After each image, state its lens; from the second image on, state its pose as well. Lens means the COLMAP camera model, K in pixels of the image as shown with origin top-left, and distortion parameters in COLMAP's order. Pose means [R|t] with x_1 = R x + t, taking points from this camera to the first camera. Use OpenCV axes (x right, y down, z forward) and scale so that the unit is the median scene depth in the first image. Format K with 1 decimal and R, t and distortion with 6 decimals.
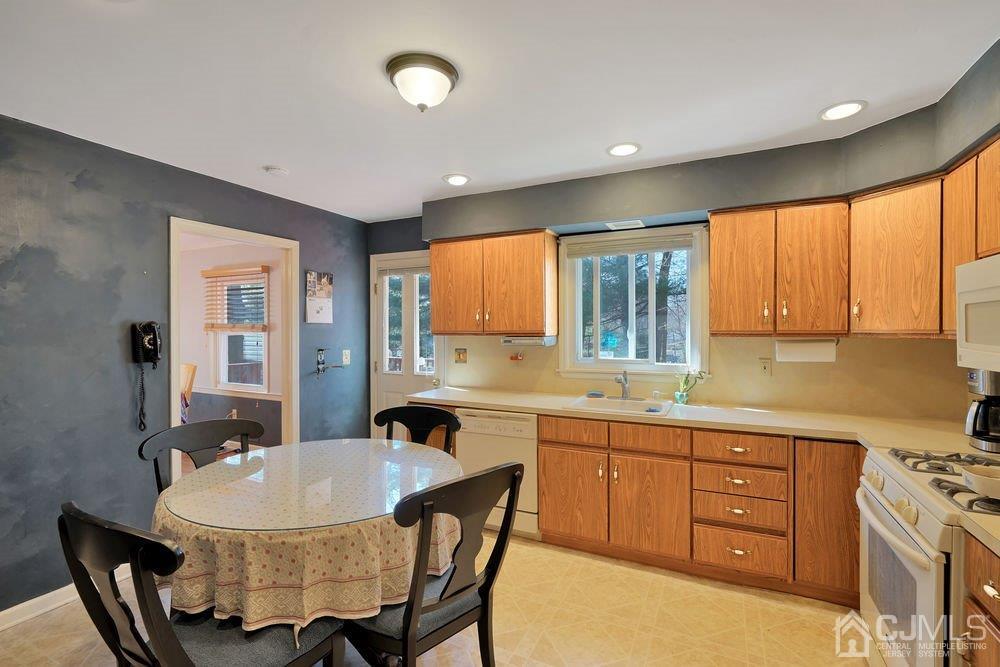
lens RADIAL K [[455.1, 0, 496.9], [0, 455.1, 332.6], [0, 0, 1]] dist [-0.004877, -0.000062]
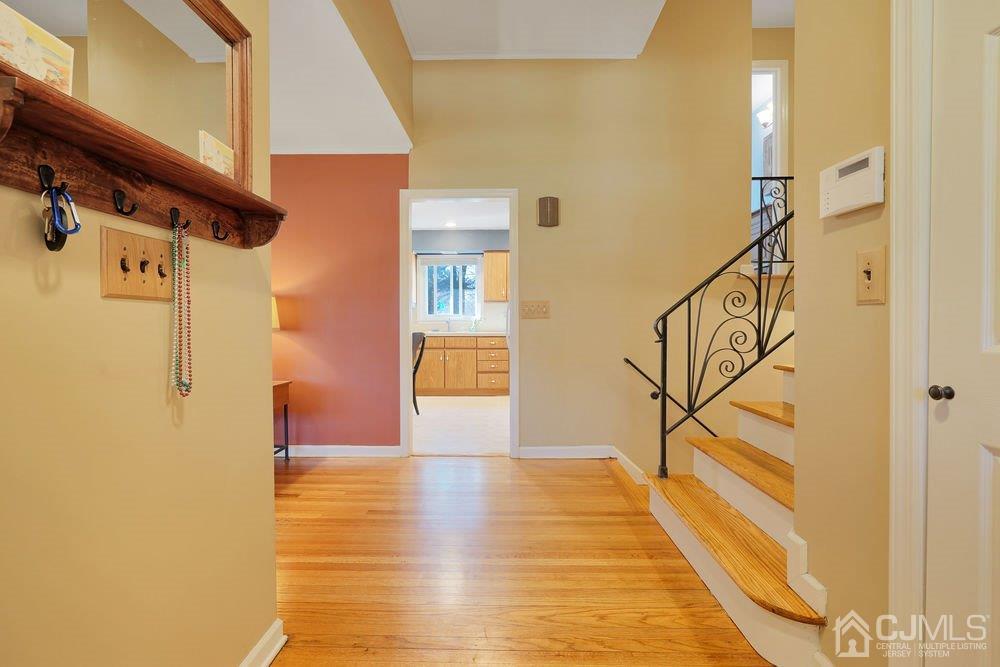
lens RADIAL K [[455.1, 0, 500.1], [0, 455.1, 333.9], [0, 0, 1]] dist [-0.004877, -0.000062]
pose [[0.907266, -0.007653, 0.420488, -0.486729], [0.007781, 0.999969, 0.001409, 0.181908], [-0.420486, 0.001994, 0.907297, -1.271230]]
